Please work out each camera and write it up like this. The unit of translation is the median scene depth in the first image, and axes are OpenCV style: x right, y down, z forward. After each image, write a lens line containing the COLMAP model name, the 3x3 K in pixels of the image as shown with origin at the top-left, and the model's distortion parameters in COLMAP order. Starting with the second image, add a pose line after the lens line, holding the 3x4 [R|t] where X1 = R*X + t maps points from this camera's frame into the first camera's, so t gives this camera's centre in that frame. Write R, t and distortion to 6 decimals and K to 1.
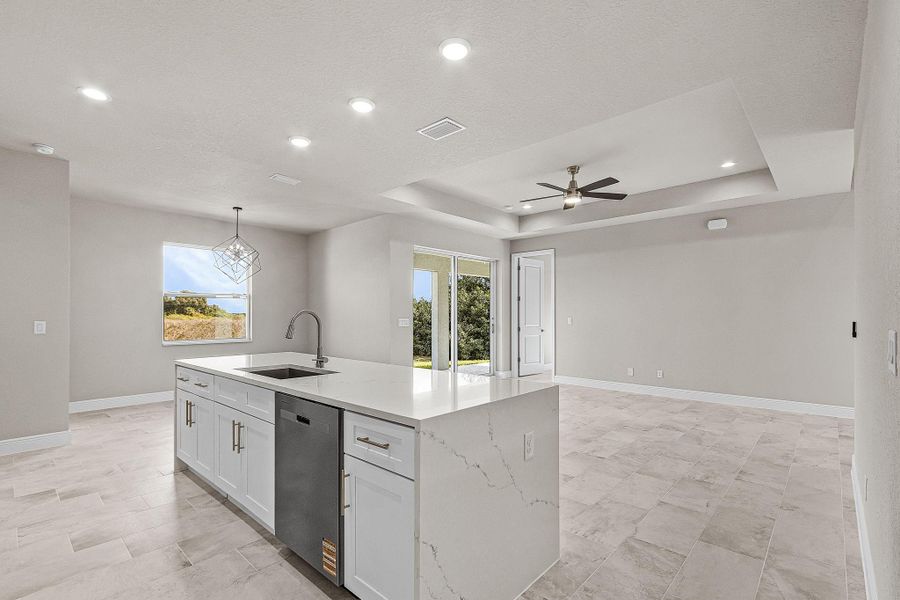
lens RADIAL K [[415.3, 0, 449.7], [0, 415.3, 312.8], [0, 0, 1]] dist [0.003420, 0.000470]
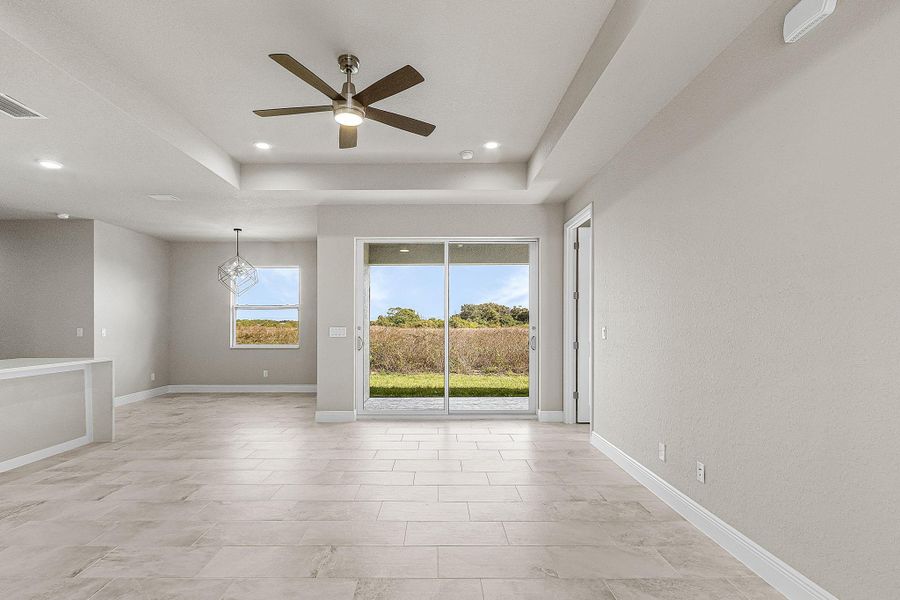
lens RADIAL K [[426.0, 0, 446.8], [0, 426.0, 323.5], [0, 0, 1]] dist [-0.000696, -0.000204]
pose [[0.671365, -0.002863, -0.741121, 0.733171], [0.005990, 0.999981, 0.001562, 0.007363], [0.741103, -0.005488, 0.671369, 0.638328]]
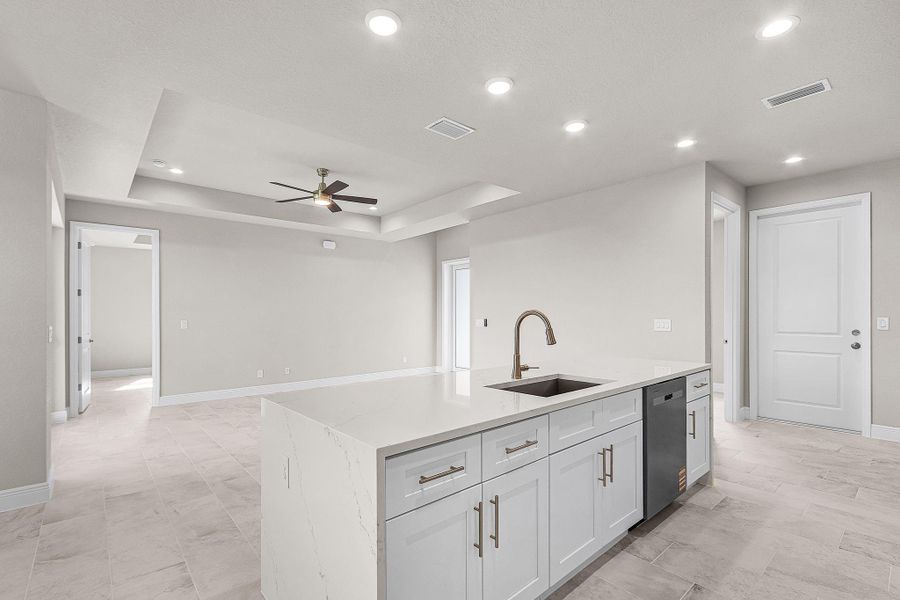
lens RADIAL K [[403.5, 0, 451.6], [0, 403.5, 313.4], [0, 0, 1]] dist [0.000127, -0.000755]
pose [[0.112313, 0.004558, 0.993662, -0.574454], [0.000746, 0.999989, -0.004671, 0.002039], [-0.993673, 0.001265, 0.112308, 0.523895]]
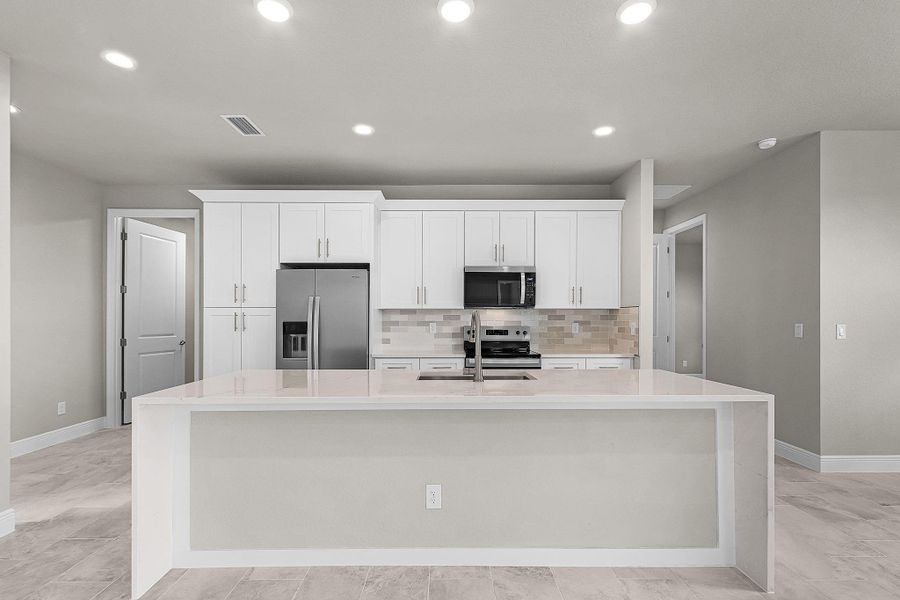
lens RADIAL K [[426.0, 0, 446.8], [0, 426.0, 323.5], [0, 0, 1]] dist [-0.000696, -0.000204]
pose [[-0.729299, 0.002351, -0.684191, 0.148296], [0.001897, 0.999997, 0.001414, 0.011642], [0.684192, -0.000267, -0.729302, 0.778072]]
